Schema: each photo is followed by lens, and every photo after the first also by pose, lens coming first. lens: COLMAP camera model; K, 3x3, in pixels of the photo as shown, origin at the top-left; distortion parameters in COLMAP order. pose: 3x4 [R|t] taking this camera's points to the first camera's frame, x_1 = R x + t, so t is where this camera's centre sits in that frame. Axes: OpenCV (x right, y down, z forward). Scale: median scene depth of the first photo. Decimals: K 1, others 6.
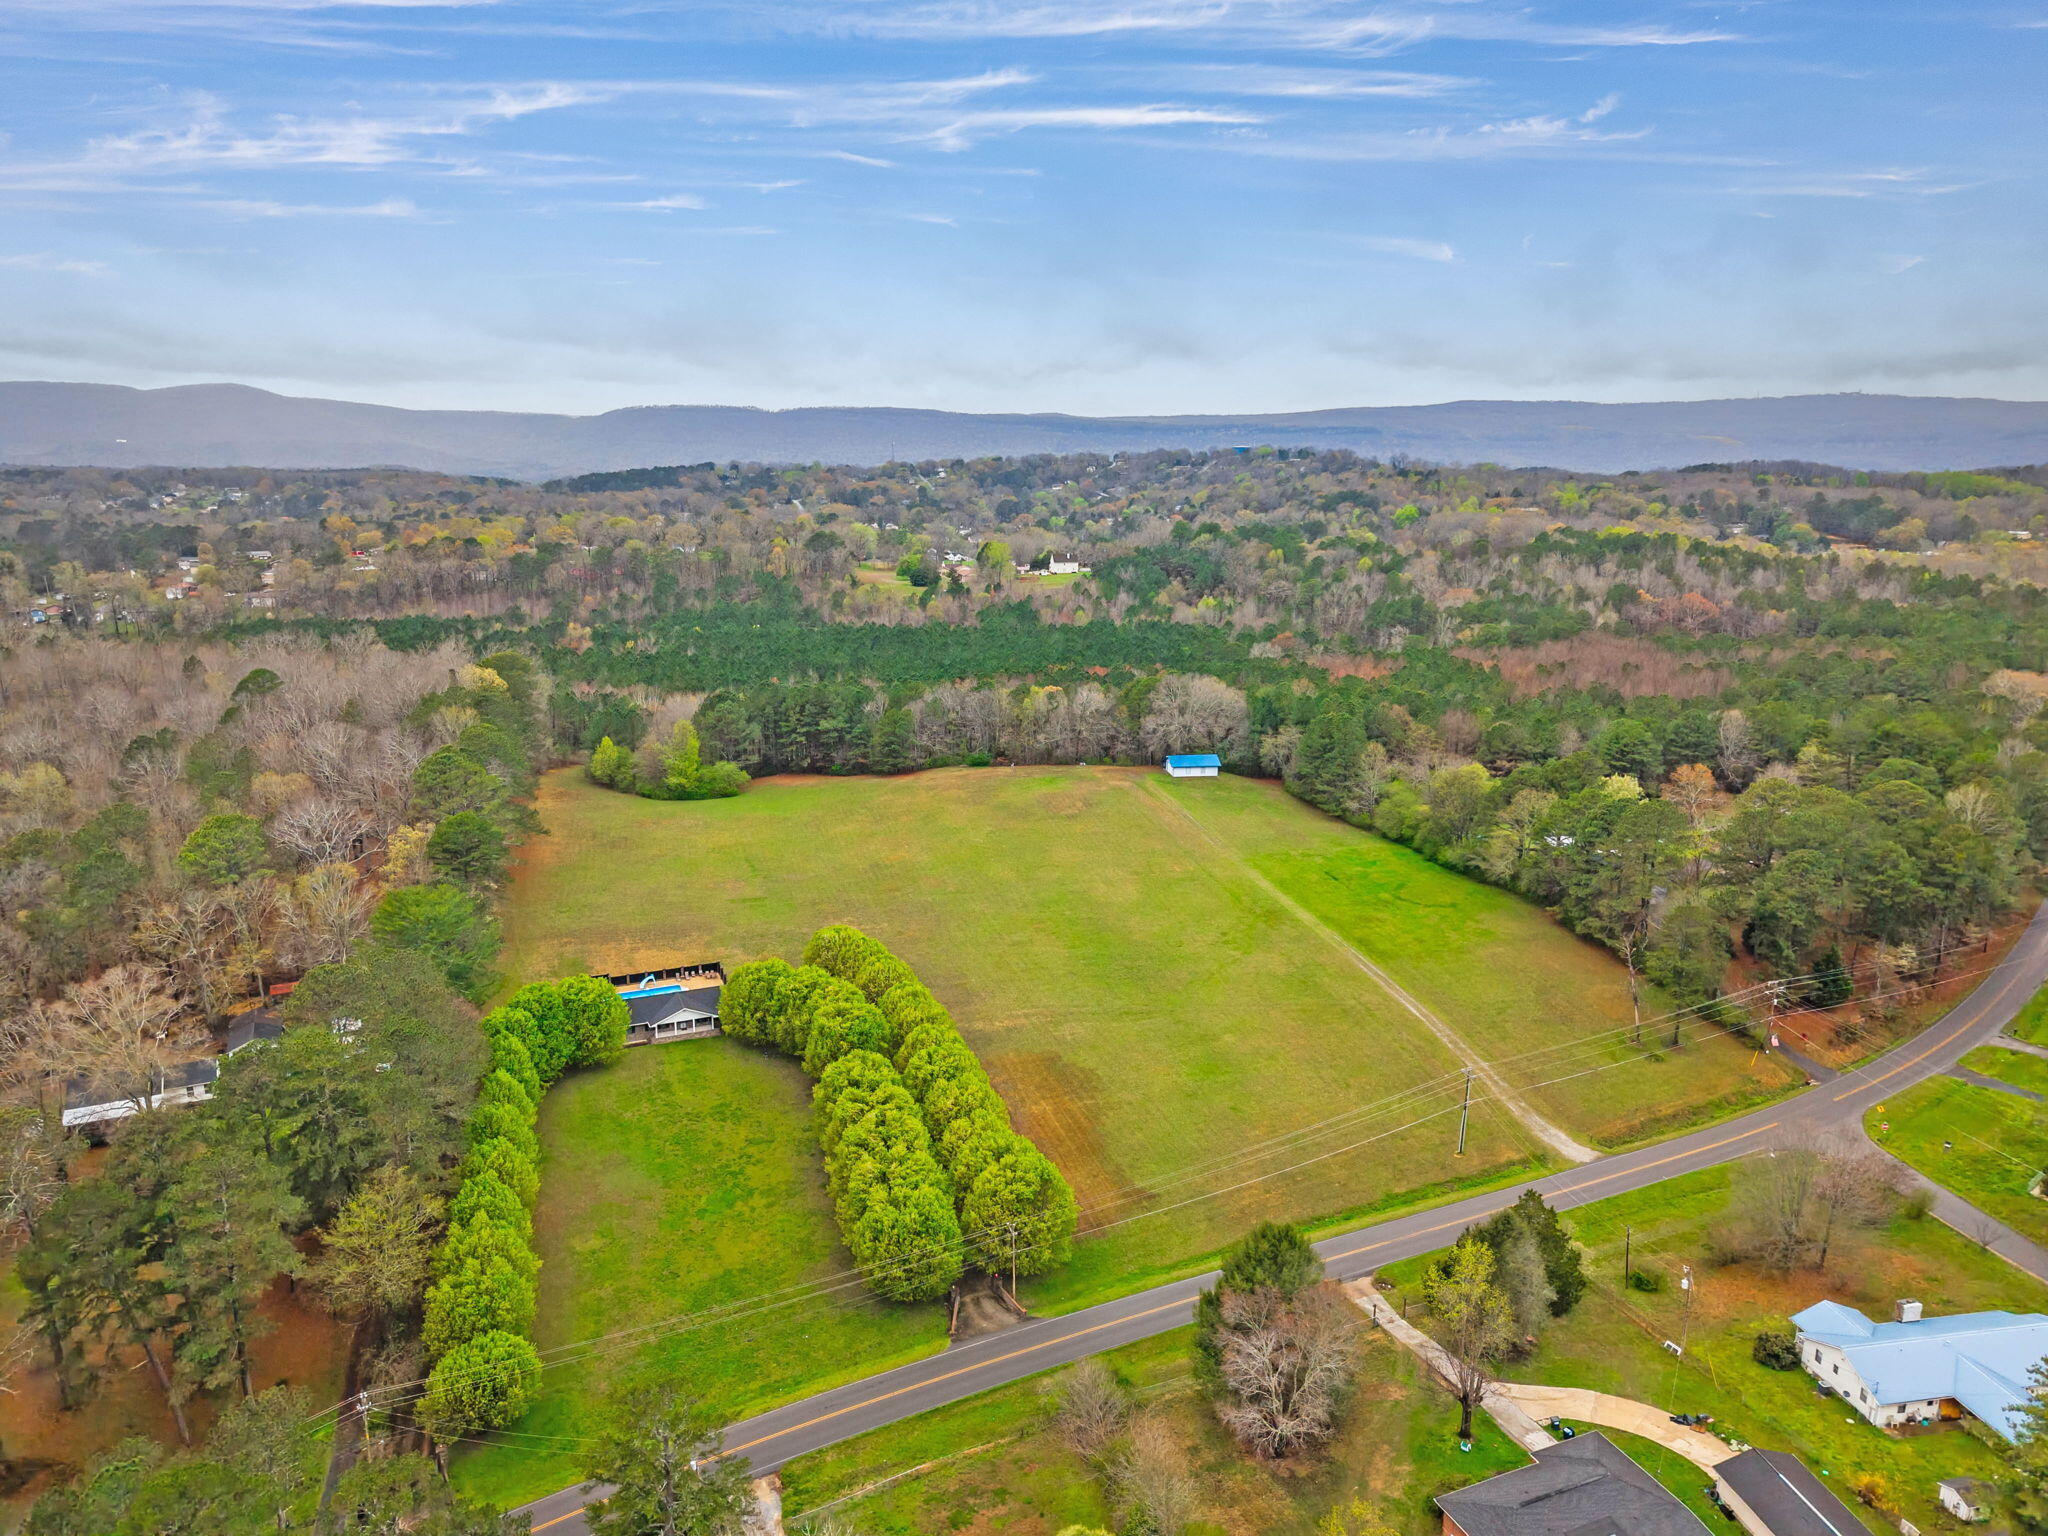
lens RADIAL K [[1435.6, 0, 1023.8], [0, 1435.6, 765.2], [0, 0, 1]] dist [0.040981, -0.037604]
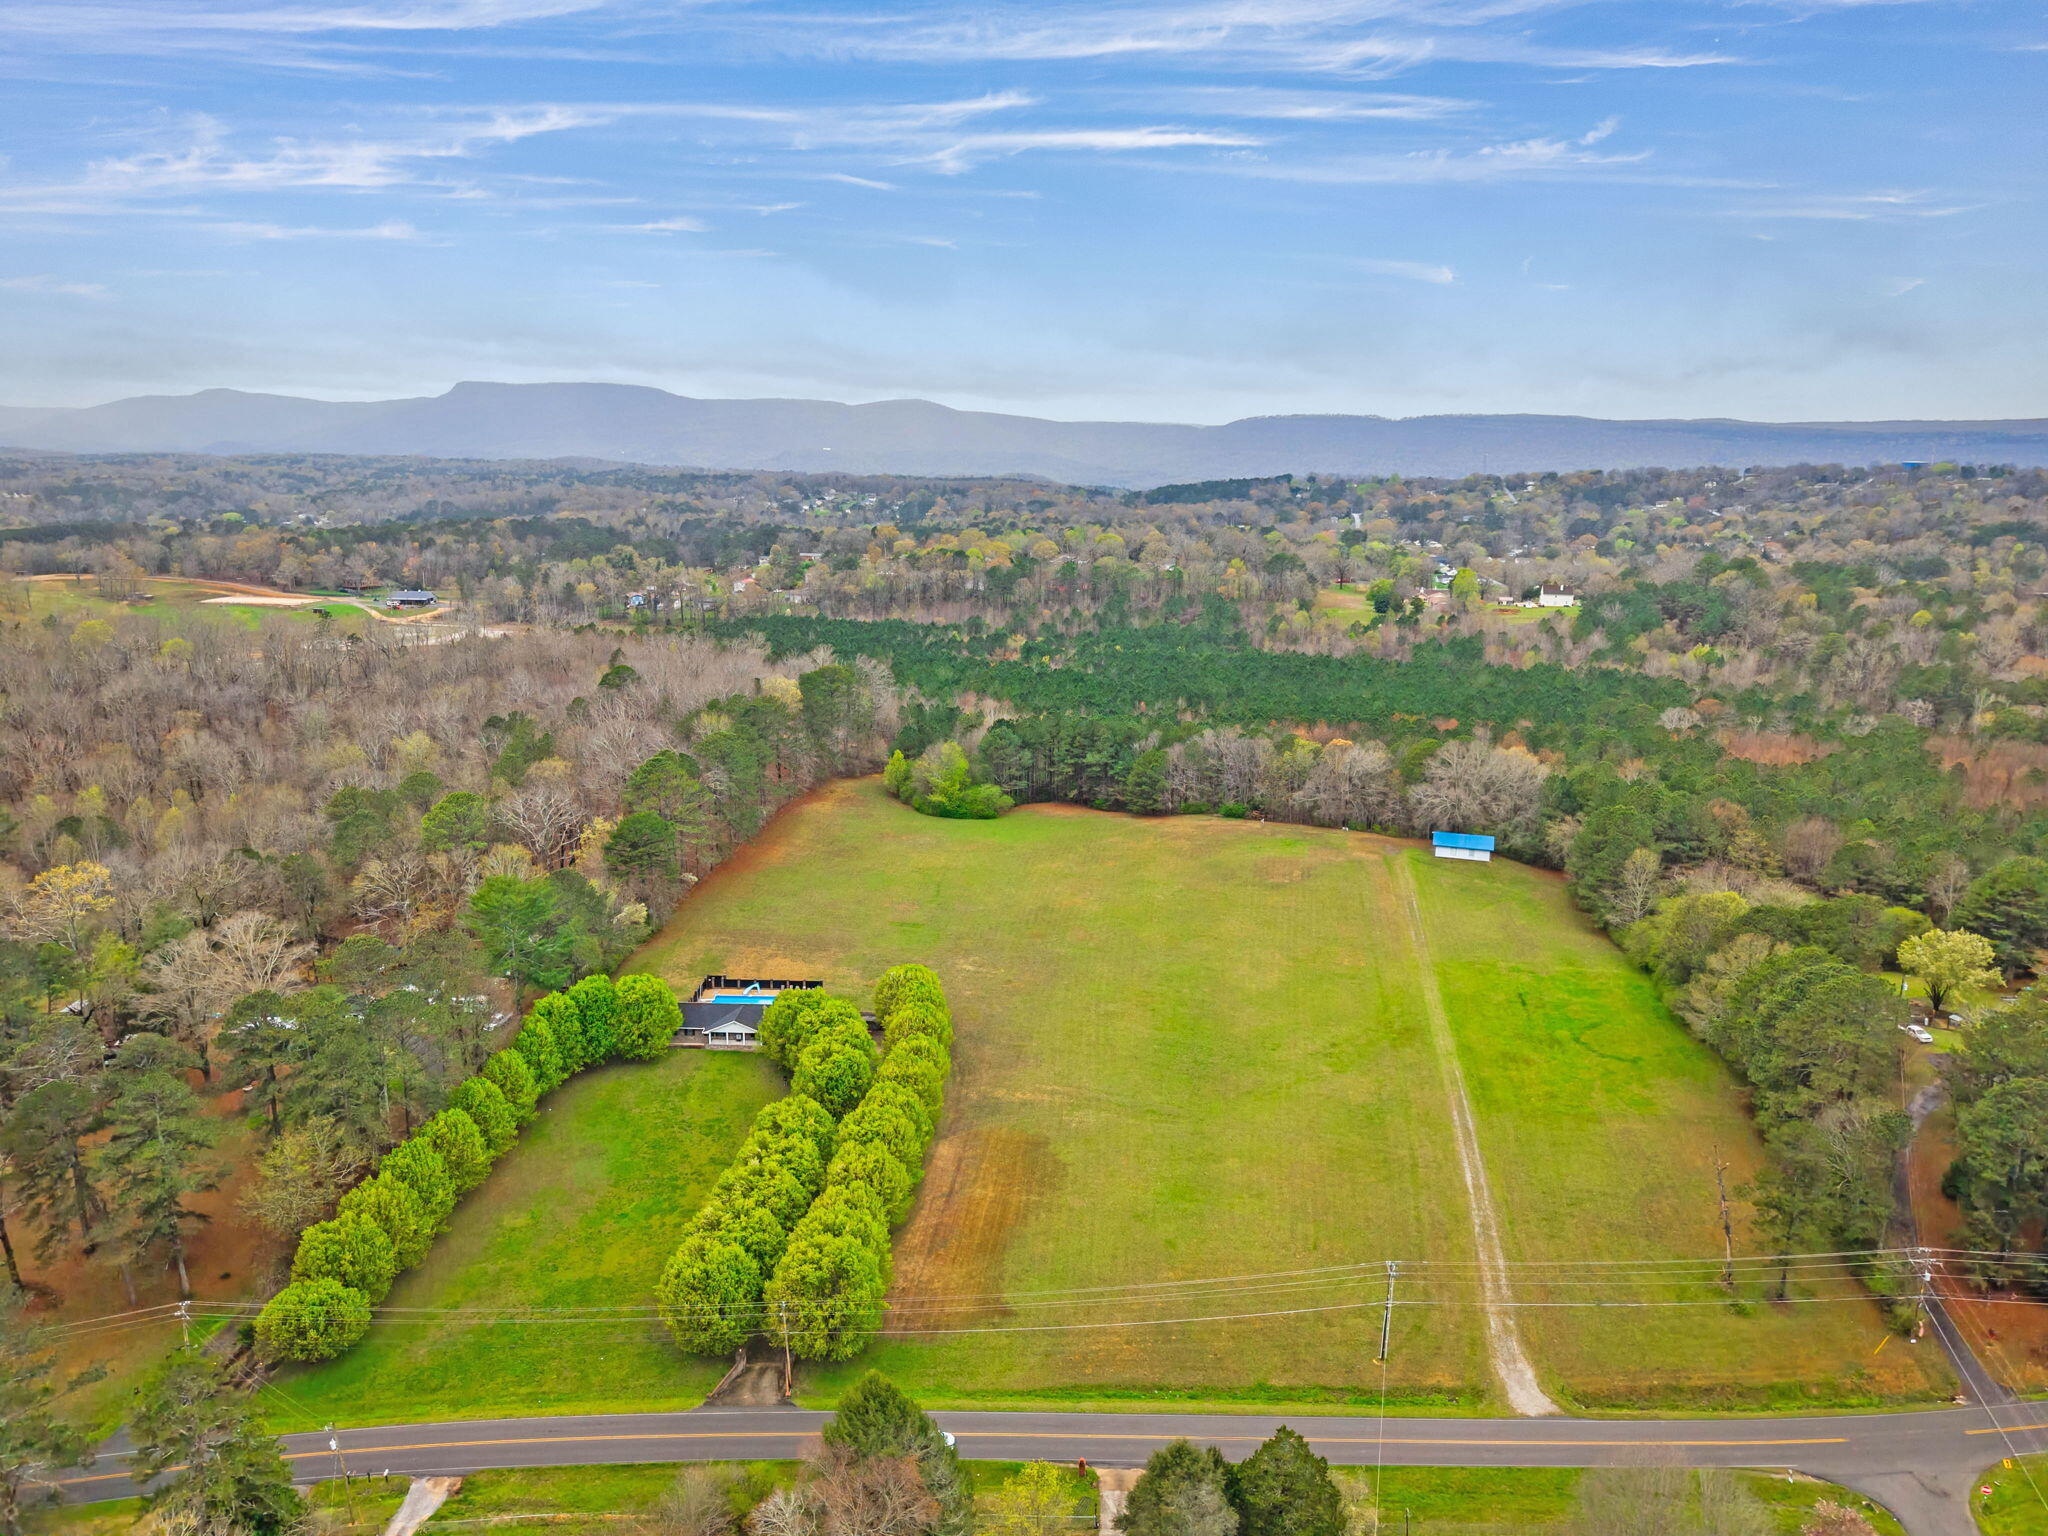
lens RADIAL K [[1435.6, 0, 994.6], [0, 1435.6, 712.3], [0, 0, 1]] dist [0.040981, -0.037604]
pose [[0.896426, 0.084309, -0.435101, 0.232905], [-0.100992, 0.994769, -0.015316, -0.037791], [0.431534, 0.057671, 0.900251, 0.066163]]
